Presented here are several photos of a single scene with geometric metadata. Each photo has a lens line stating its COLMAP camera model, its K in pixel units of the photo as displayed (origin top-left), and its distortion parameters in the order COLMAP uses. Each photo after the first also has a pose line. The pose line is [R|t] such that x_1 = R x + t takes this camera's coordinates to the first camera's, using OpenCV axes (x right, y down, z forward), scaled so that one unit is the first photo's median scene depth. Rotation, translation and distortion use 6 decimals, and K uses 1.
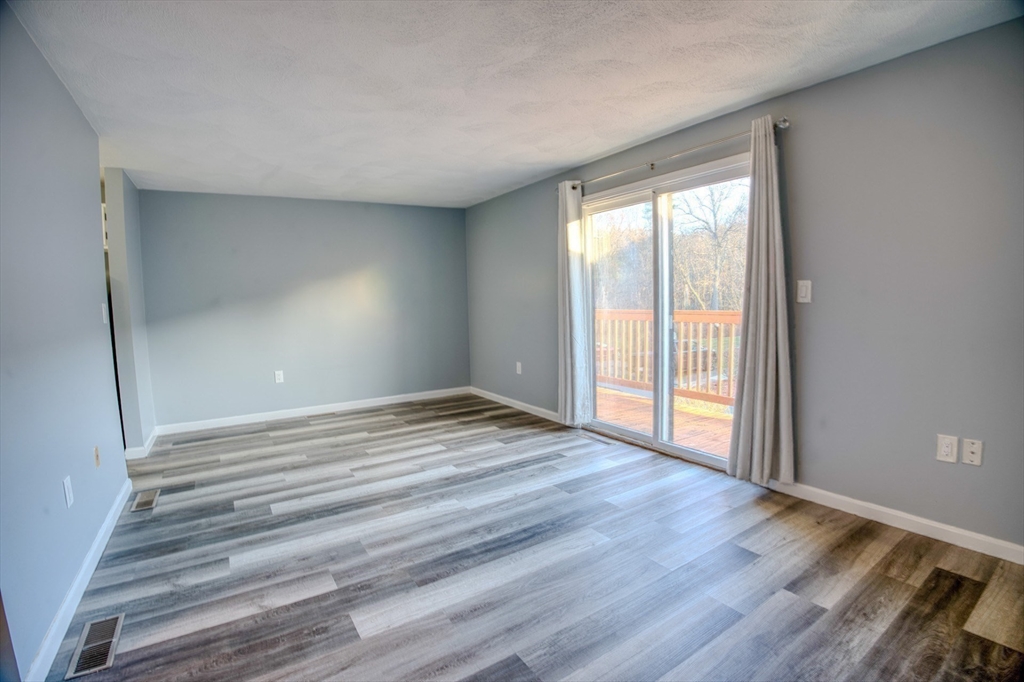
lens RADIAL K [[494.3, 0, 512.0], [0, 494.3, 341.0], [0, 0, 1]] dist [-0.122635, 0.019822]
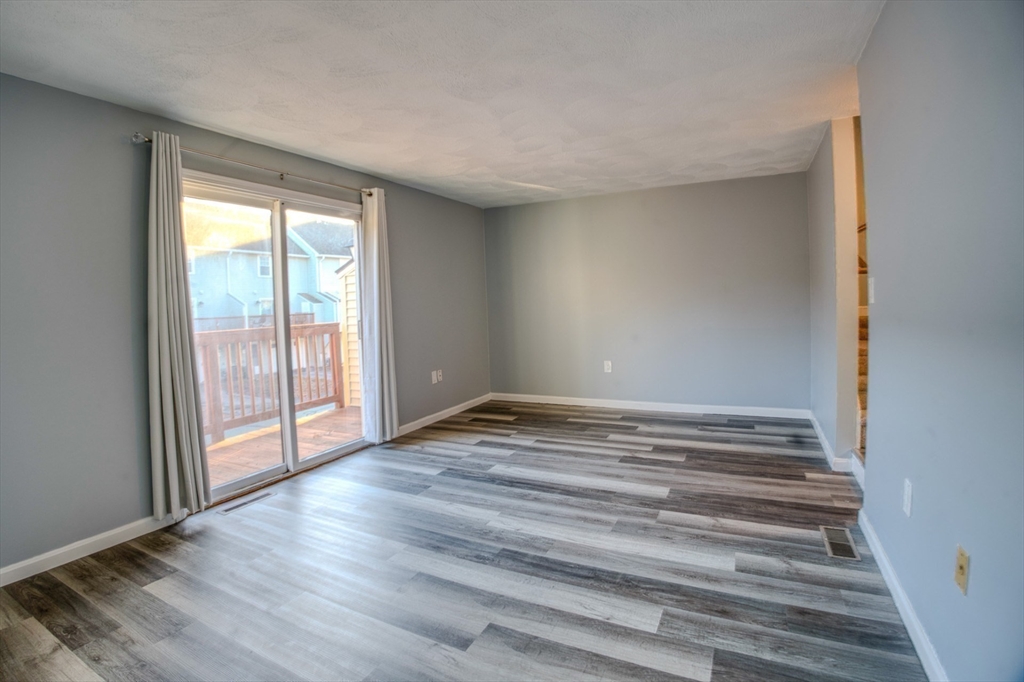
lens RADIAL K [[469.8, 0, 514.2], [0, 469.8, 342.5], [0, 0, 1]] dist [-0.112526, 0.021180]
pose [[-0.526355, -0.028442, 0.849789, -1.221750], [0.115018, 0.987872, 0.104306, -0.129907], [-0.842450, 0.152643, -0.516700, 1.912825]]
